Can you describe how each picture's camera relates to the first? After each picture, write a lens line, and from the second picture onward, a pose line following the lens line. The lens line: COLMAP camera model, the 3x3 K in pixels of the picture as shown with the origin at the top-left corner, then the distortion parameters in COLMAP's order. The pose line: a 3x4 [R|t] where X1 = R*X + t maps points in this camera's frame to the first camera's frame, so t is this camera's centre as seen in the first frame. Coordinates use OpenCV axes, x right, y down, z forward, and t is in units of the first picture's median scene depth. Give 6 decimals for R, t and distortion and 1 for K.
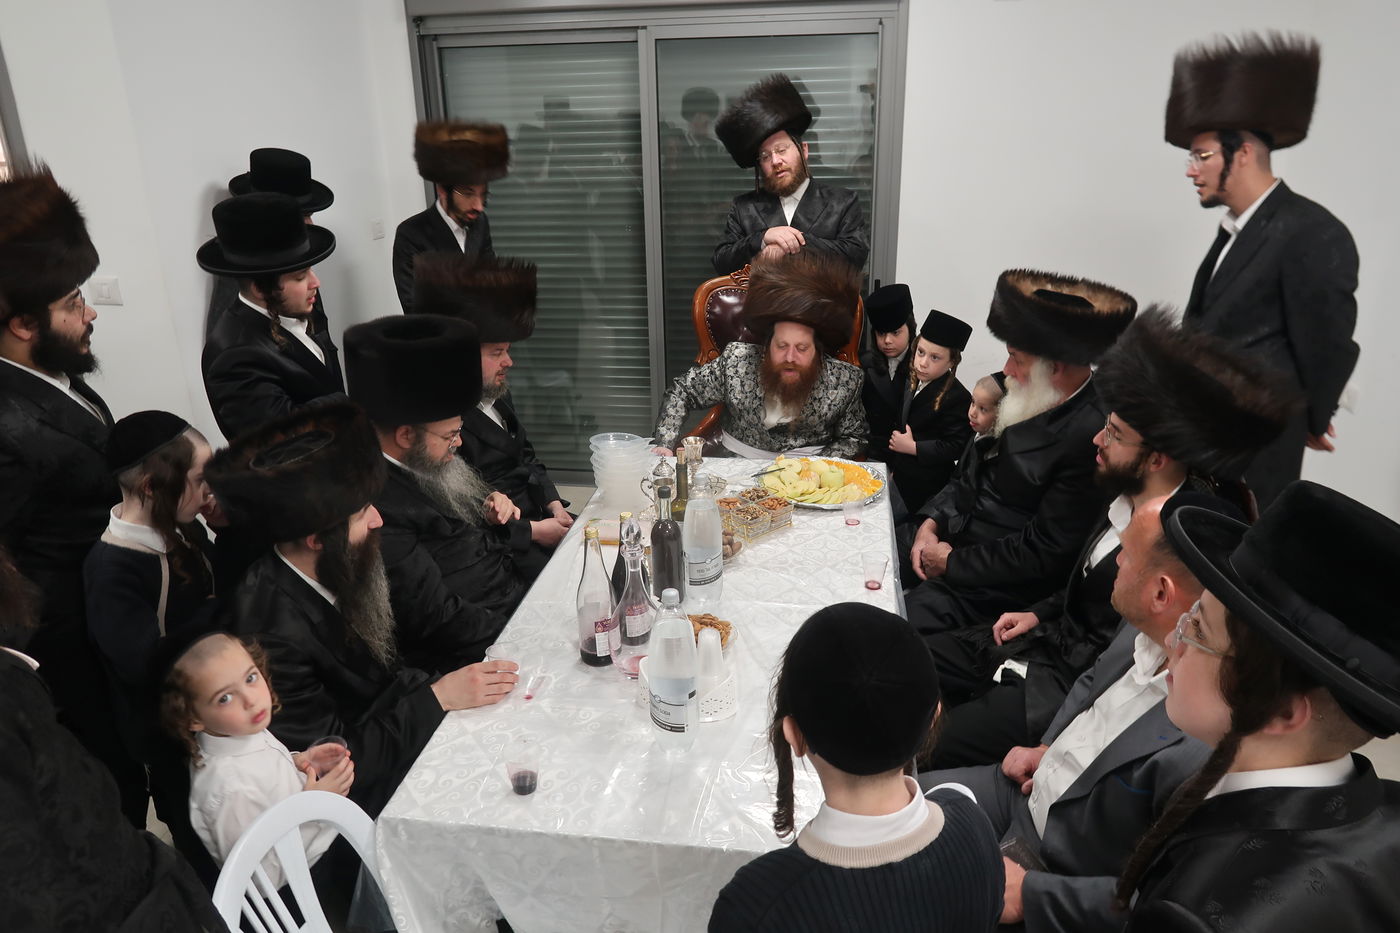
lens RADIAL K [[944.2, 0, 697.0], [0, 944.2, 476.4], [0, 0, 1]] dist [-0.016260, 0.003140]
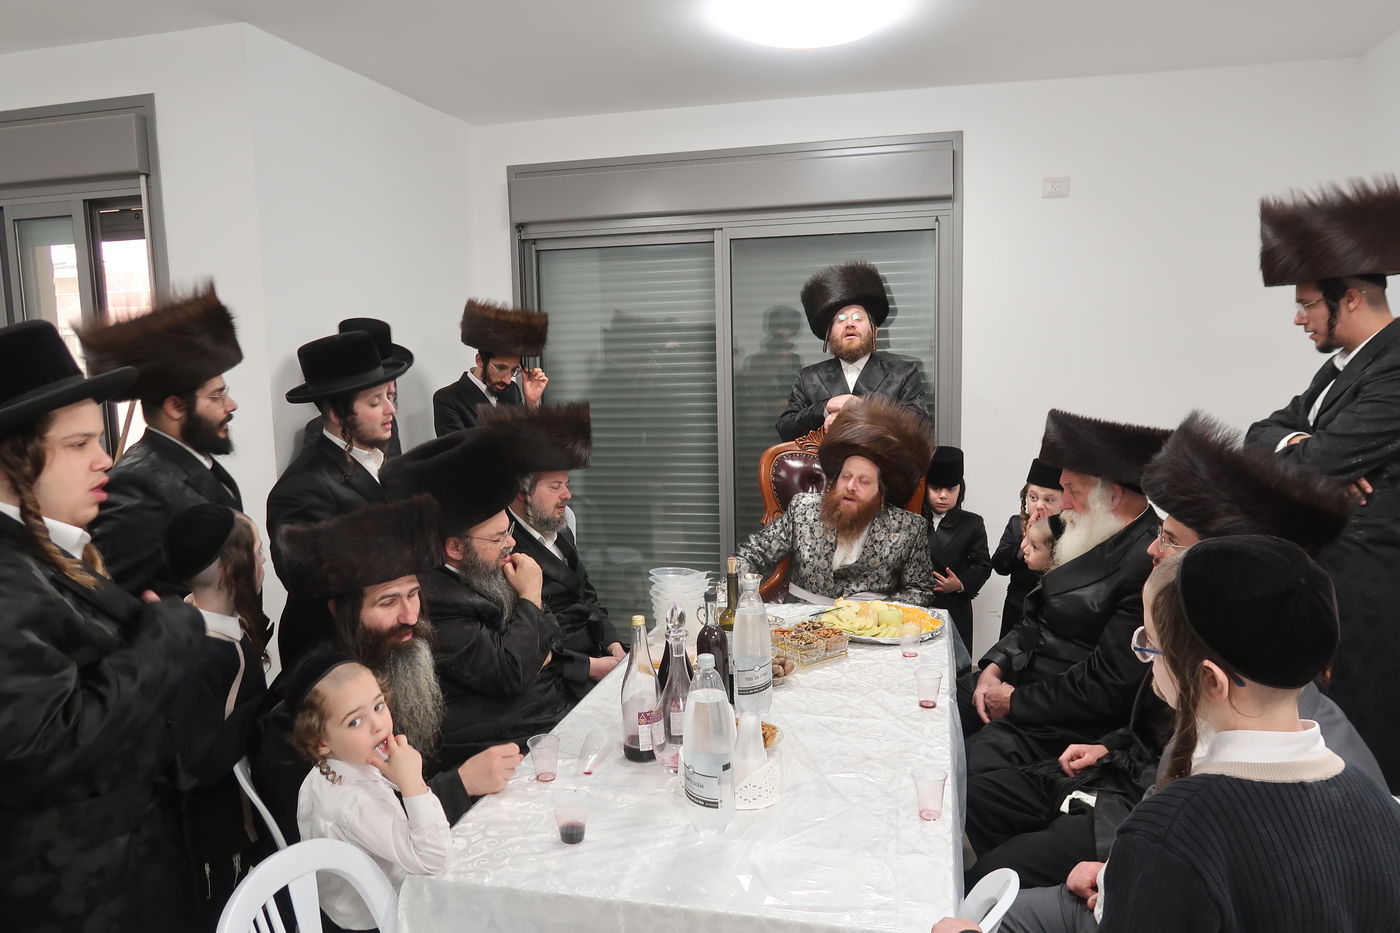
lens RADIAL K [[944.2, 0, 695.6], [0, 944.2, 467.5], [0, 0, 1]] dist [-0.016260, 0.003140]
pose [[0.995794, 0.005213, -0.091476, 0.033494], [-0.027874, 0.968294, -0.248253, 0.118065], [0.087281, 0.249758, 0.964367, -0.018792]]
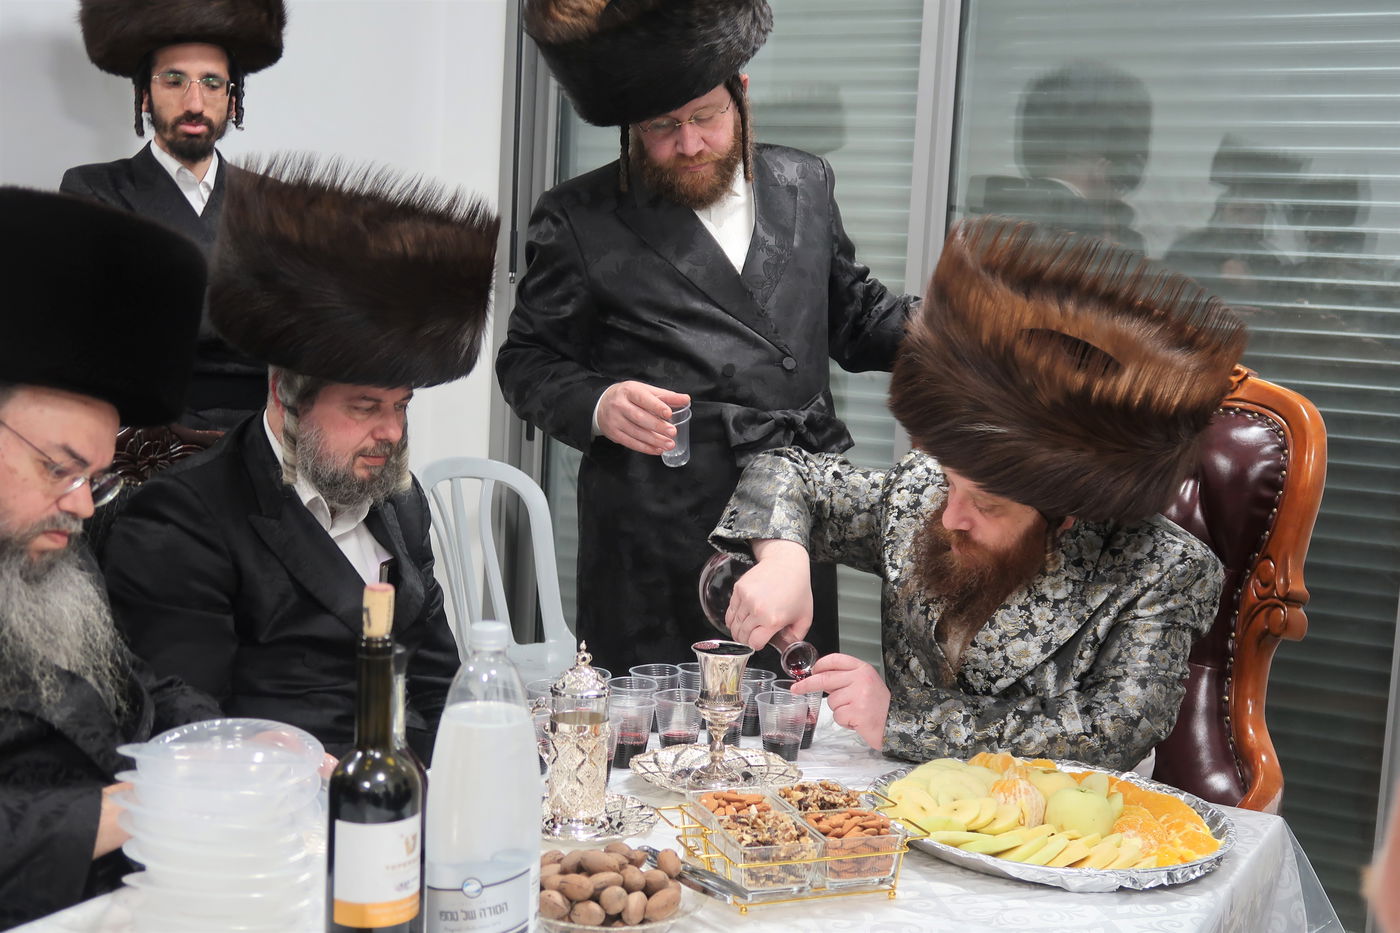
lens RADIAL K [[1745.1, 0, 681.2], [0, 1745.1, 455.9], [0, 0, 1]] dist [0.007206, 0.000000]
pose [[0.938774, 0.104754, -0.328222, 0.237525], [-0.187891, 0.954186, -0.232866, 0.065344], [0.288791, 0.280278, 0.915447, 0.365991]]
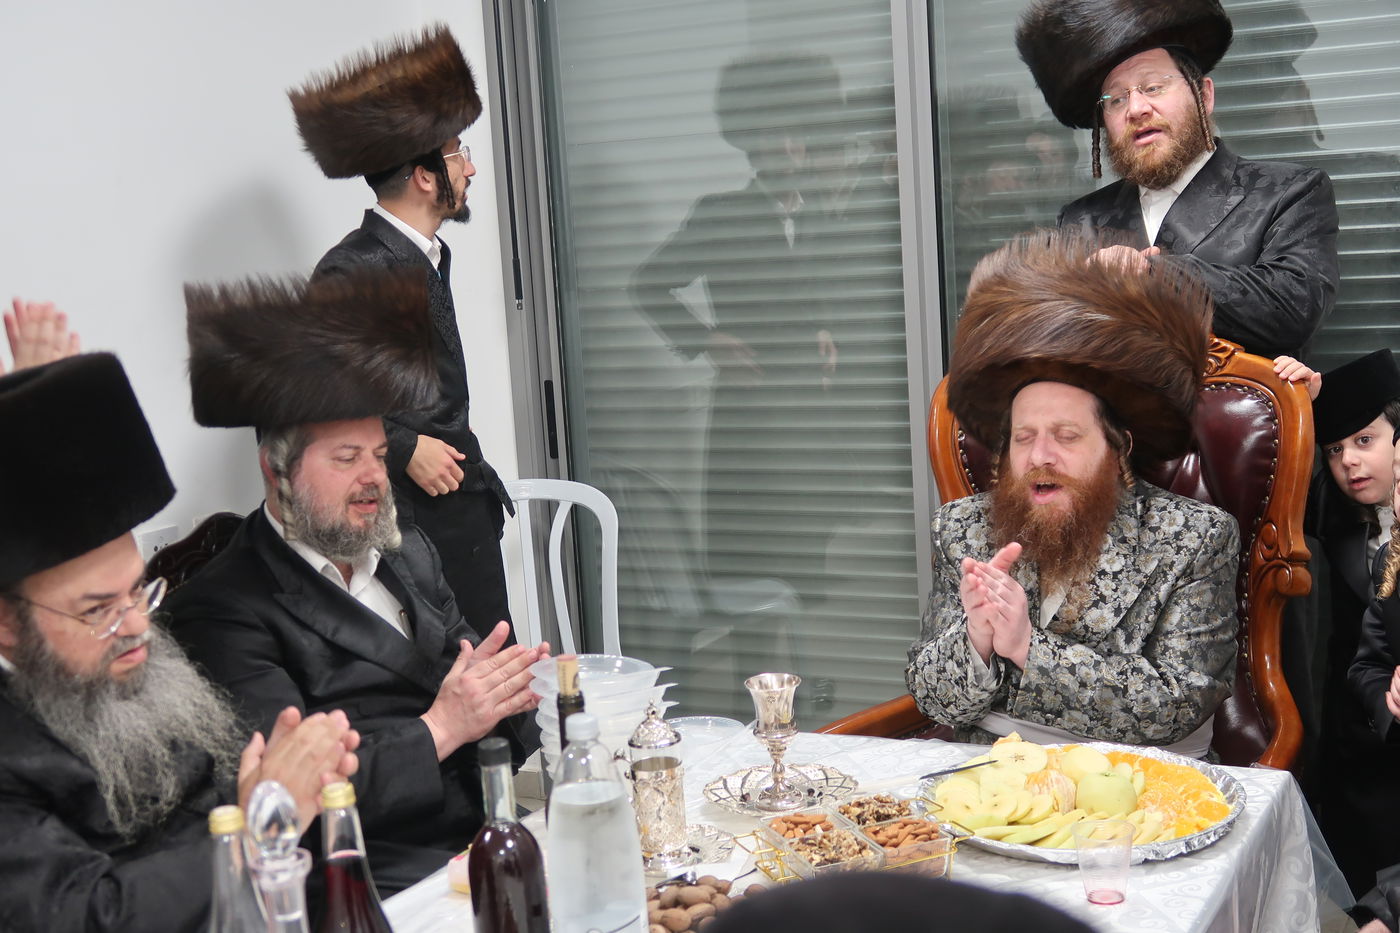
lens RADIAL K [[1855.0, 0, 688.6], [0, 1855.0, 489.3], [0, 0, 1]] dist [-0.005415, 0.000000]
pose [[0.943371, 0.010005, -0.331588, 0.273797], [-0.075807, 0.979600, -0.186112, 0.041835], [0.322962, 0.200710, 0.924884, 0.218603]]
